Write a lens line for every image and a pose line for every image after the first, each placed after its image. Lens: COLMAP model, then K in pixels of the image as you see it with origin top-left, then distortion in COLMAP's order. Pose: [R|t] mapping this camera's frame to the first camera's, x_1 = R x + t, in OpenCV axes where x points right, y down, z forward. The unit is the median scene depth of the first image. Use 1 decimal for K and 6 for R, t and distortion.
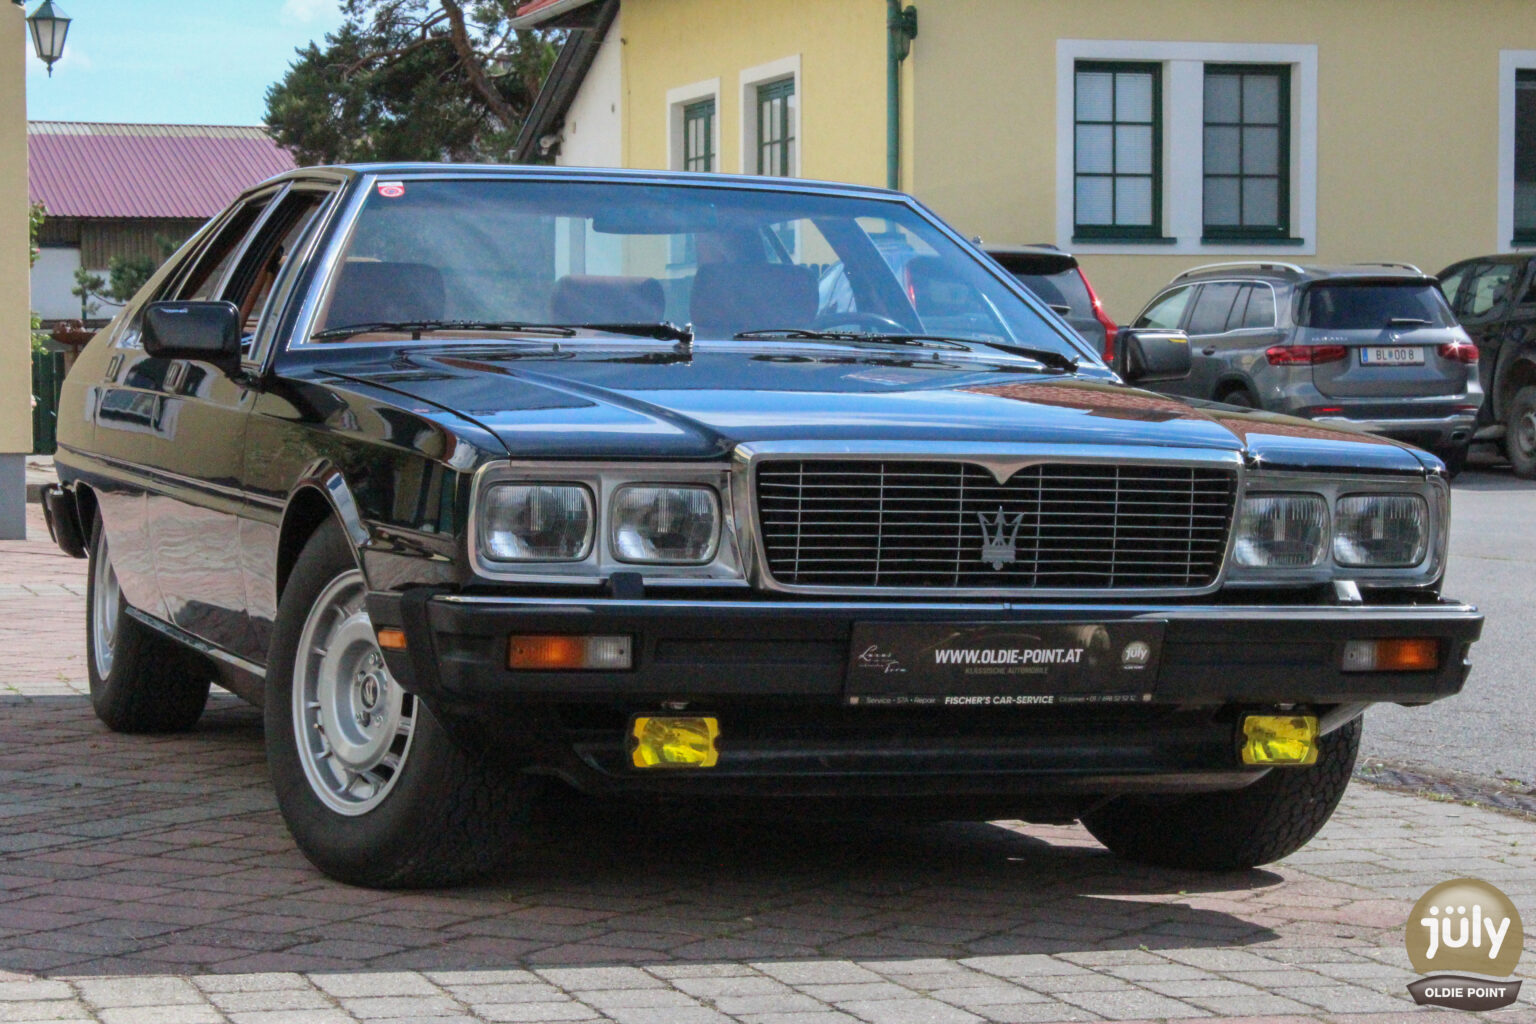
lens RADIAL K [[3647.1, 0, 771.3], [0, 3647.1, 515.8], [0, 0, 1]] dist [0.081545, 0.000000]
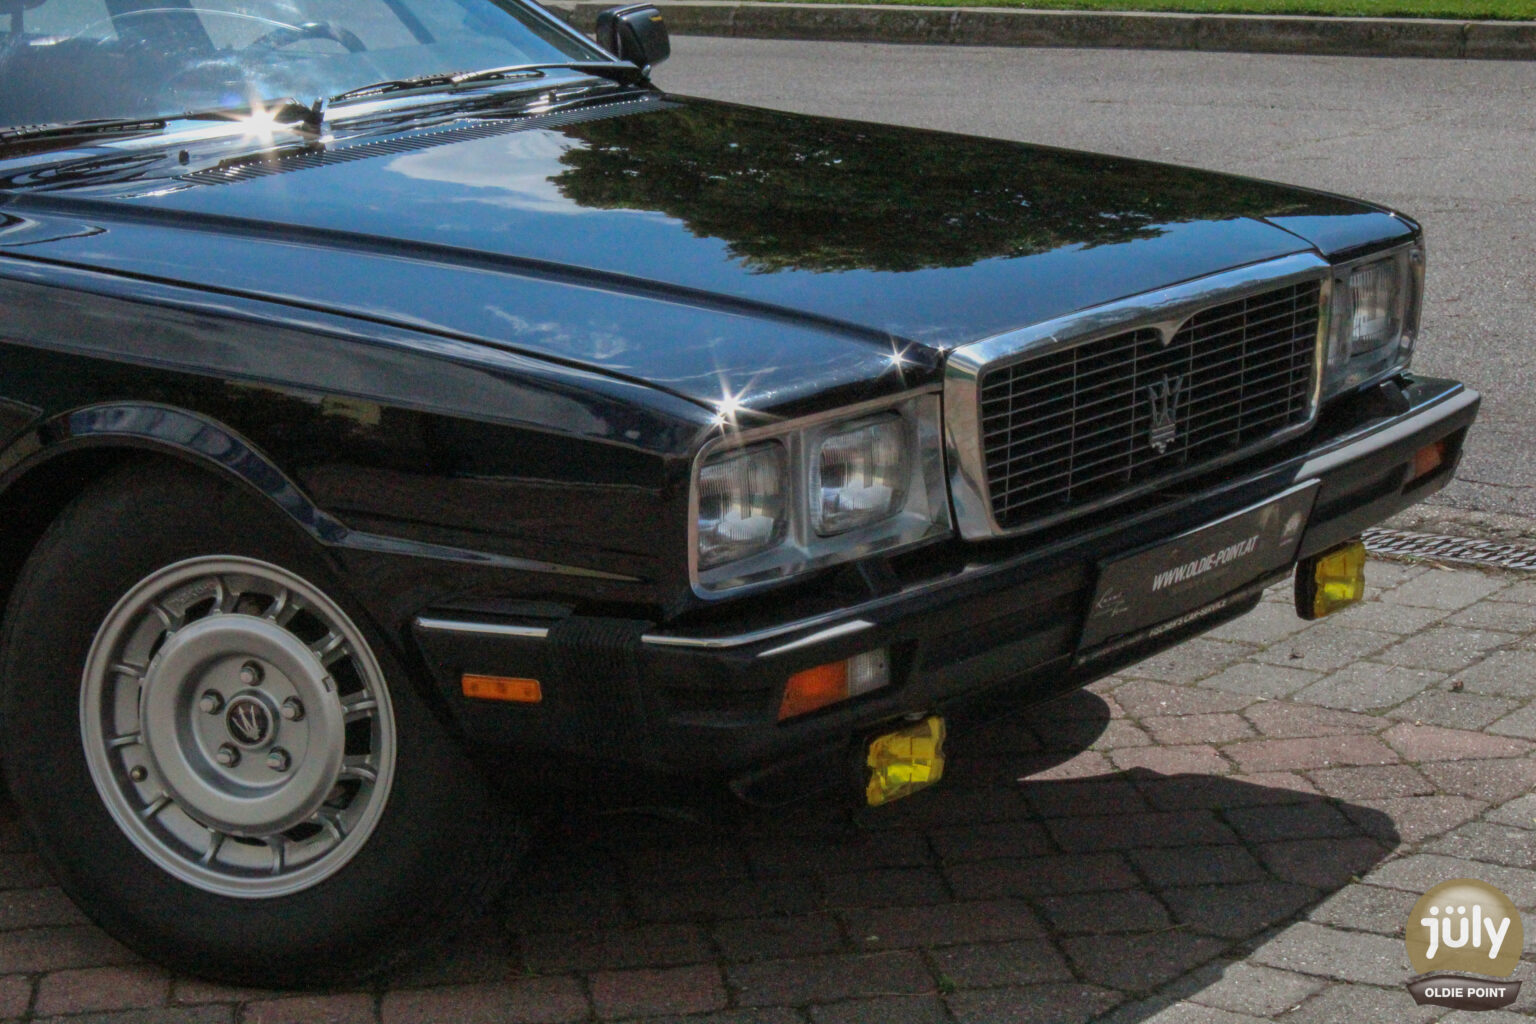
lens RADIAL K [[3647.1, 0, 760.7], [0, 3647.1, 519.2], [0, 0, 1]] dist [0.081545, 0.000000]
pose [[0.822638, -0.171497, 0.542085, -0.418670], [0.067732, 0.976195, 0.206048, -0.133078], [-0.564517, -0.132786, 0.814670, 0.388383]]
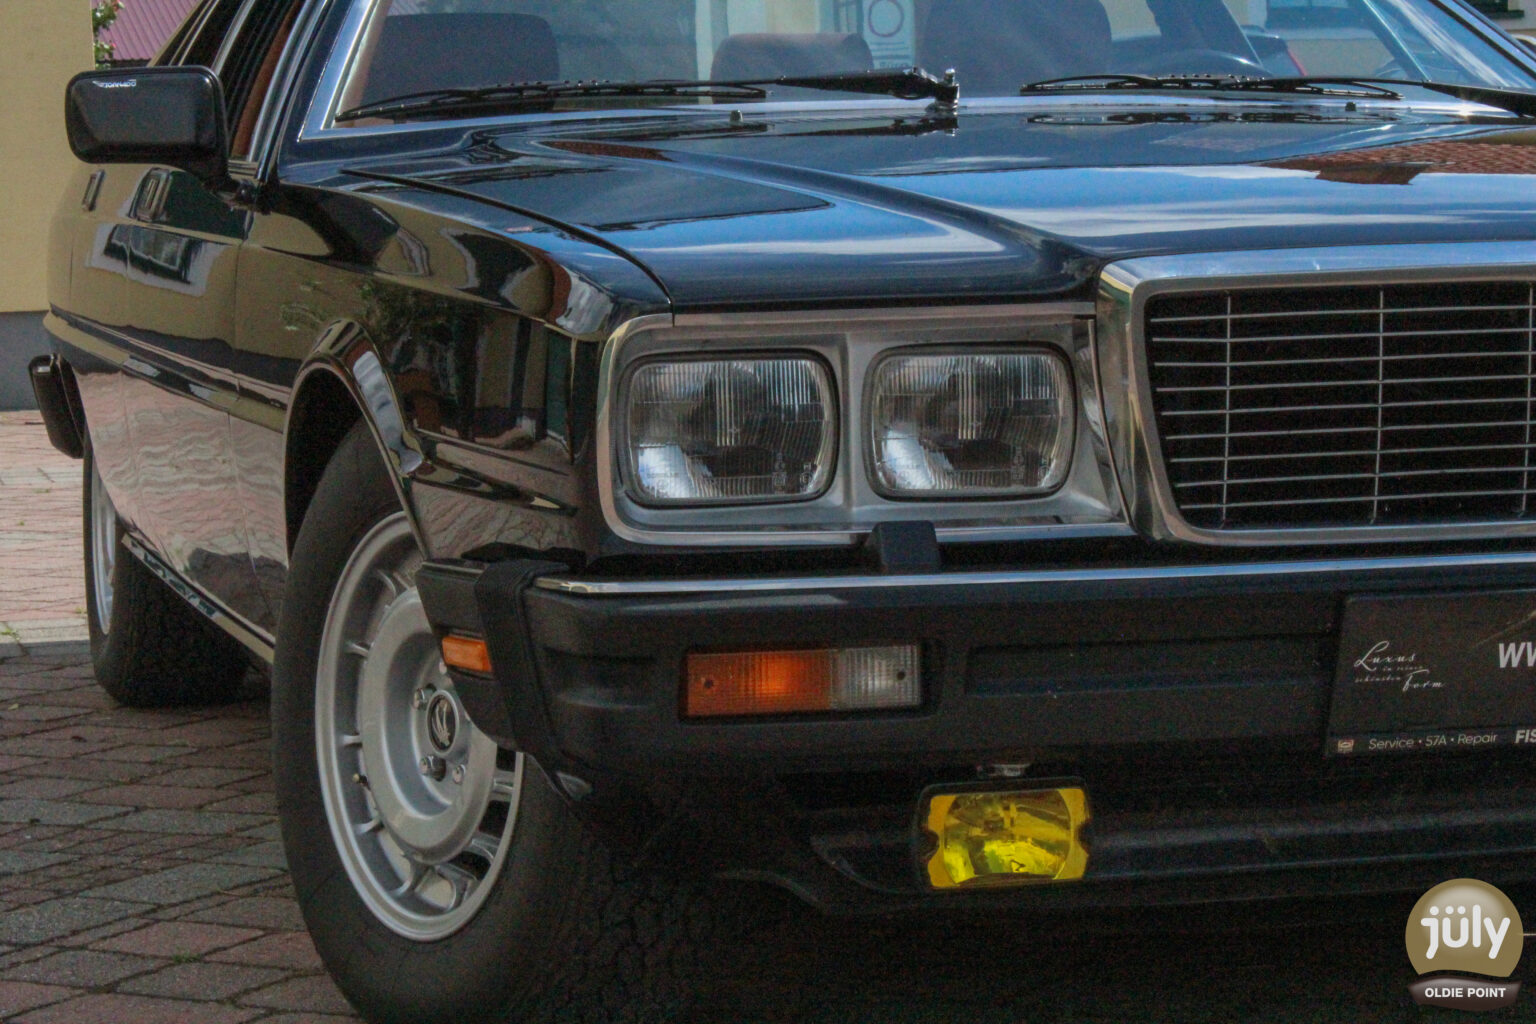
lens RADIAL K [[3647.1, 0, 772.3], [0, 3647.1, 519.7], [0, 0, 1]] dist [0.081545, 0.000000]
pose [[0.998389, -0.037445, -0.042640, -0.033612], [0.039529, 0.998009, 0.049143, -0.010116], [0.040715, -0.050750, 0.997881, 0.445579]]
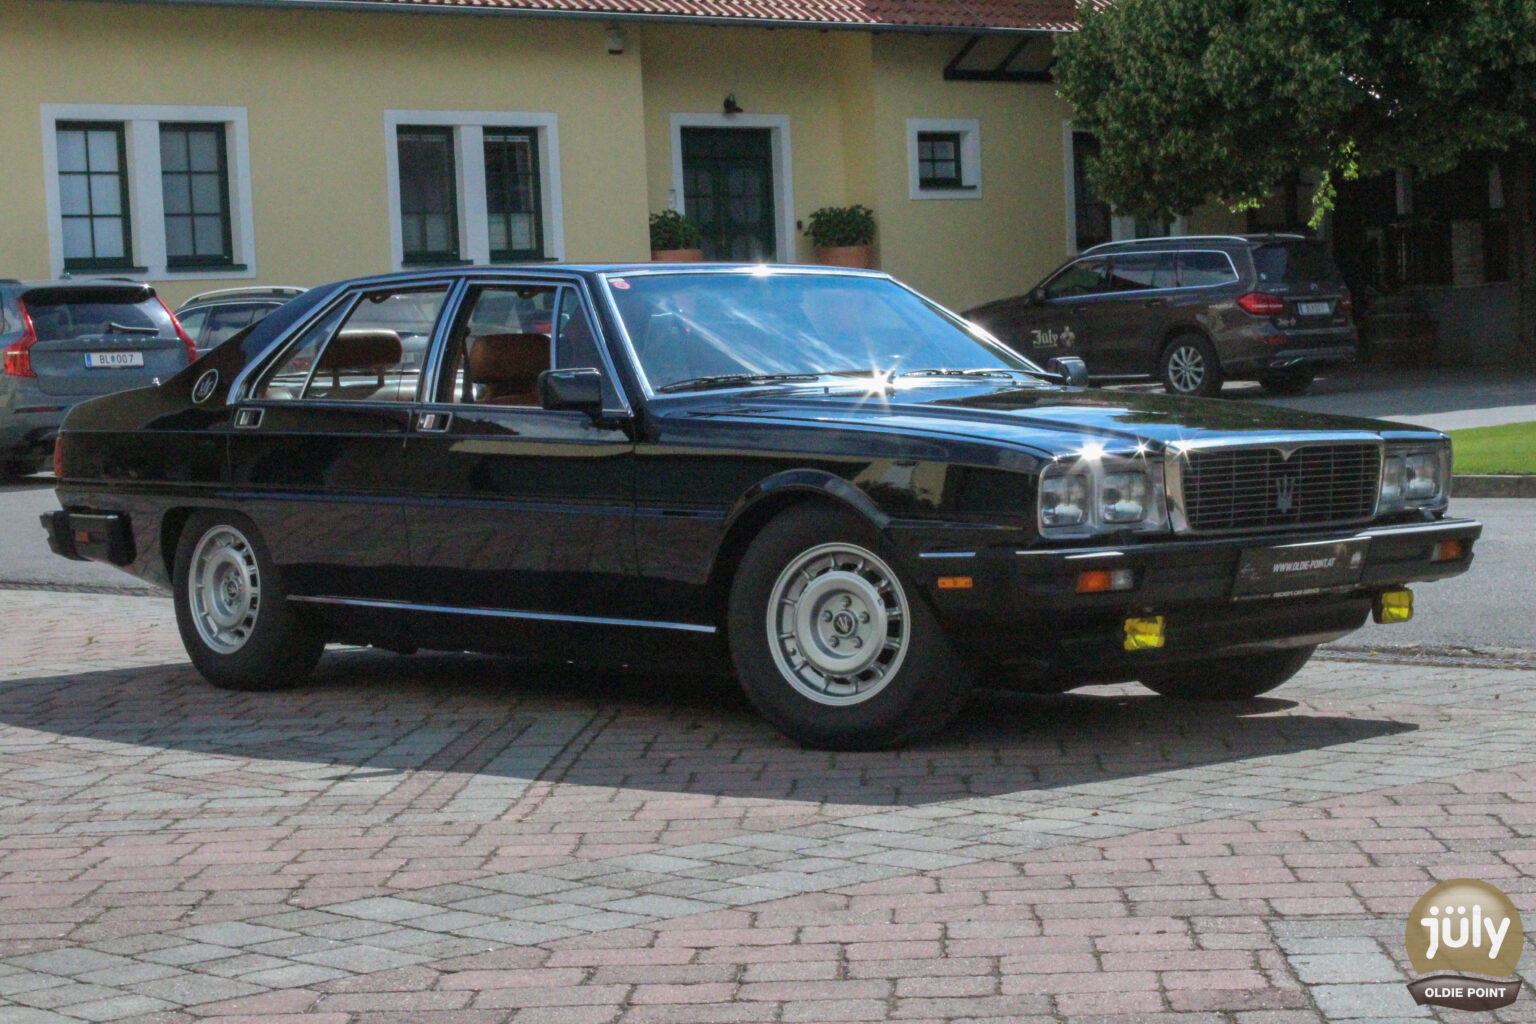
lens RADIAL K [[3202.6, 0, 820.0], [0, 3202.6, 505.4], [0, 0, 1]] dist [0.066788, 0.000000]
pose [[0.904638, -0.062148, 0.421624, -0.697328], [0.060175, 0.998026, 0.017998, -0.025823], [-0.421910, 0.009090, 0.906592, -0.202012]]
